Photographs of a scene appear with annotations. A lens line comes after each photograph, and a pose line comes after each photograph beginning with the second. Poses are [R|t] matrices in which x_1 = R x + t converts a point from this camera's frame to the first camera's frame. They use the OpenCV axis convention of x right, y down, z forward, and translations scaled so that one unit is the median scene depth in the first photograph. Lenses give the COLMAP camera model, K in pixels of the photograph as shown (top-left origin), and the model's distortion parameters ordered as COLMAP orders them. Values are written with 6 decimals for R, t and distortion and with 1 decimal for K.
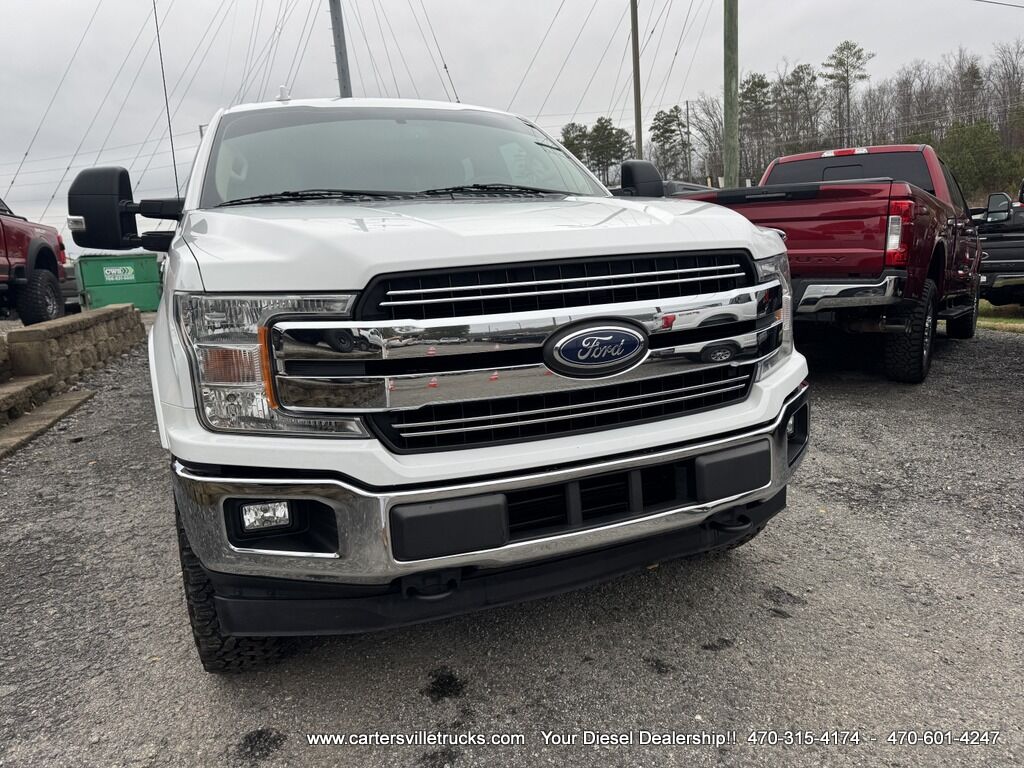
lens RADIAL K [[755.5, 0, 512.8], [0, 755.5, 392.7], [0, 0, 1]] dist [0.009813, -0.007906]
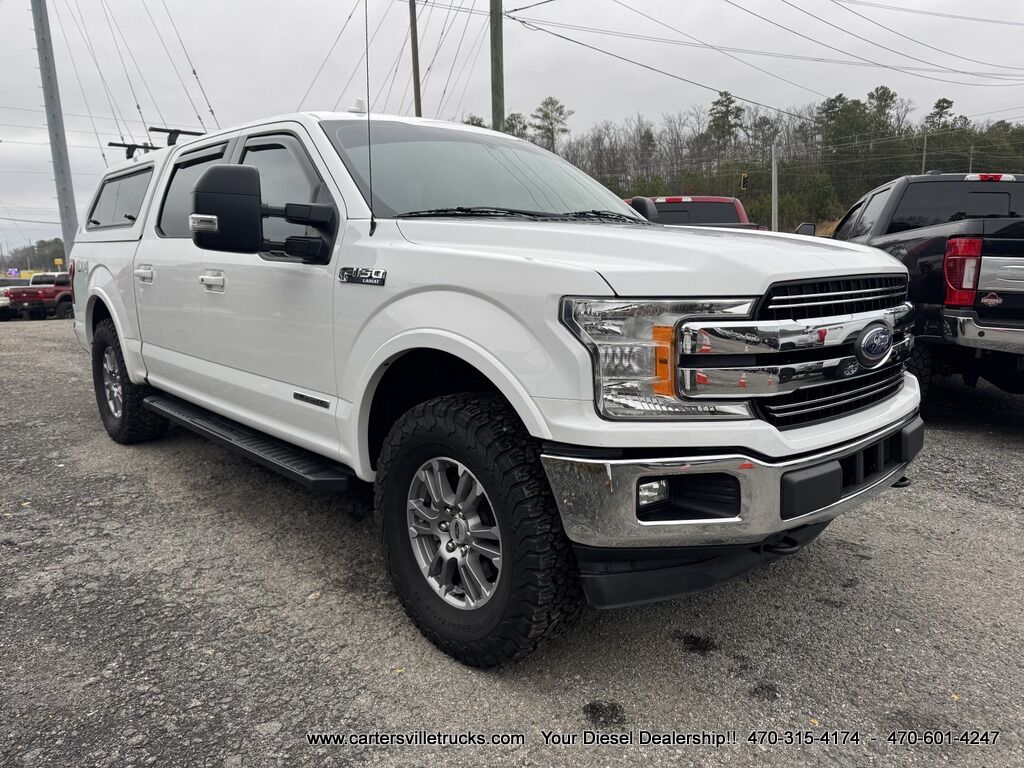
lens RADIAL K [[744.8, 0, 521.2], [0, 744.8, 388.9], [0, 0, 1]] dist [0.153242, -0.271990]
pose [[0.926402, -0.024359, 0.375748, -0.619256], [0.039555, 0.998680, -0.032778, 0.023526], [-0.374454, 0.045228, 0.926142, 0.014446]]
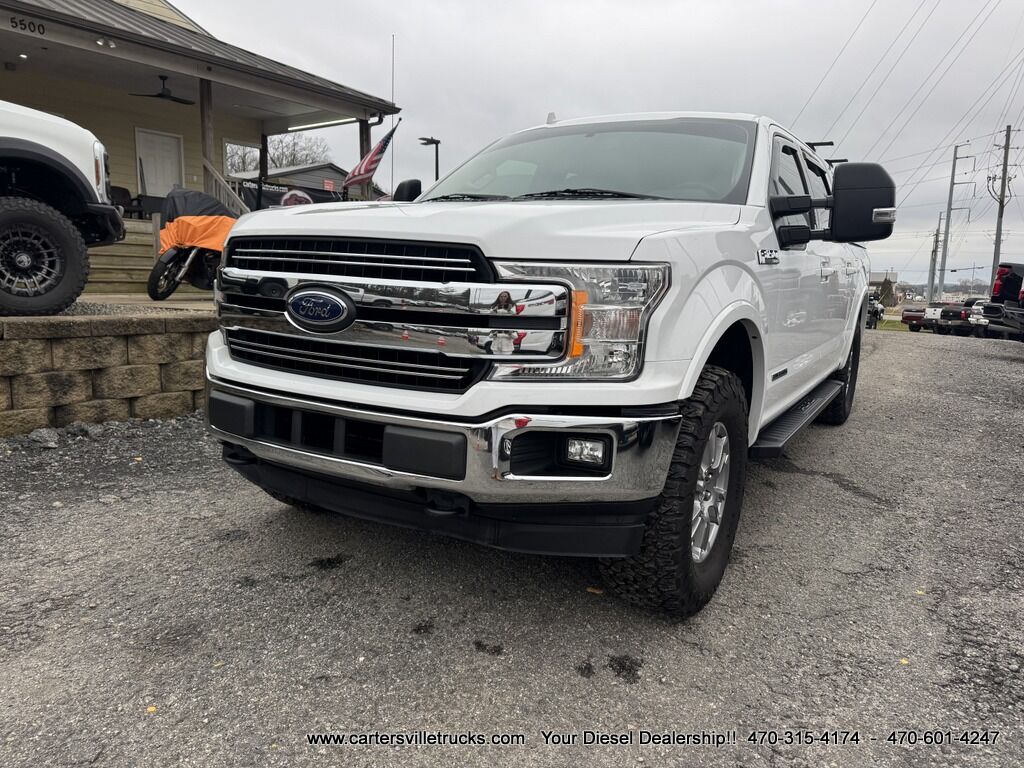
lens RADIAL K [[755.5, 0, 512.8], [0, 755.5, 392.7], [0, 0, 1]] dist [0.009813, -0.007906]
pose [[0.587076, 0.214654, -0.780554, 0.864606], [-0.236936, 0.967543, 0.087870, -0.073330], [0.774082, 0.133355, 0.618881, 0.322365]]
